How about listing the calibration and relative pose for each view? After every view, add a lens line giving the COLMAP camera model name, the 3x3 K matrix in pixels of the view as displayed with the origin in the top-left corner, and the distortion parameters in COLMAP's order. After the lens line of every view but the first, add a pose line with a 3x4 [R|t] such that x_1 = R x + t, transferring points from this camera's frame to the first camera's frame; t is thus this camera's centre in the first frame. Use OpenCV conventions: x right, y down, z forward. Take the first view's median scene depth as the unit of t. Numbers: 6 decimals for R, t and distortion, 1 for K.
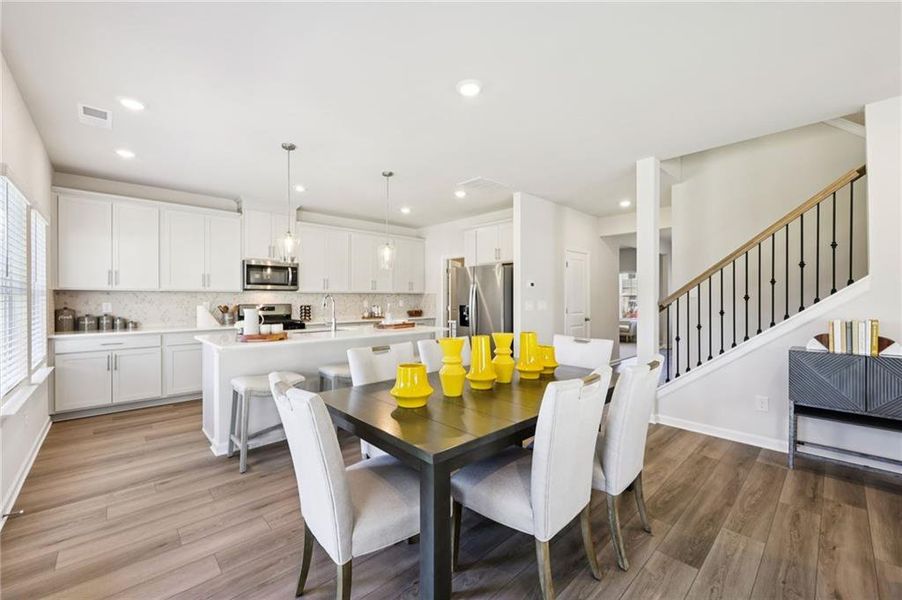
lens RADIAL K [[360.6, 0, 448.3], [0, 360.6, 297.7], [0, 0, 1]] dist [-0.001000, 0.000622]
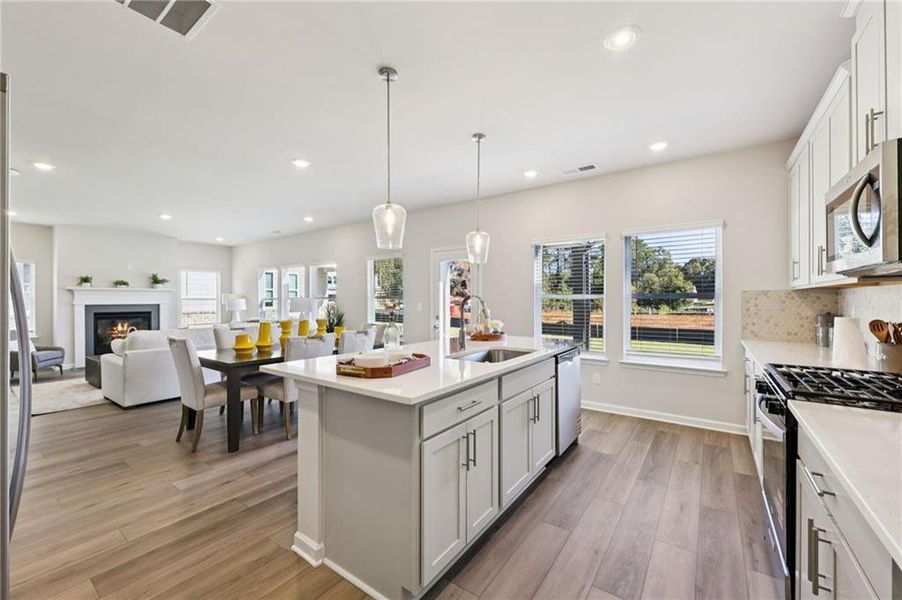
lens RADIAL K [[360.6, 0, 448.1], [0, 360.6, 299.4], [0, 0, 1]] dist [-0.001000, 0.000622]
pose [[-0.980293, -0.000270, -0.197549, -0.128073], [0.000569, 0.999991, -0.004192, 0.001292], [0.197548, -0.004222, -0.980284, 1.376933]]
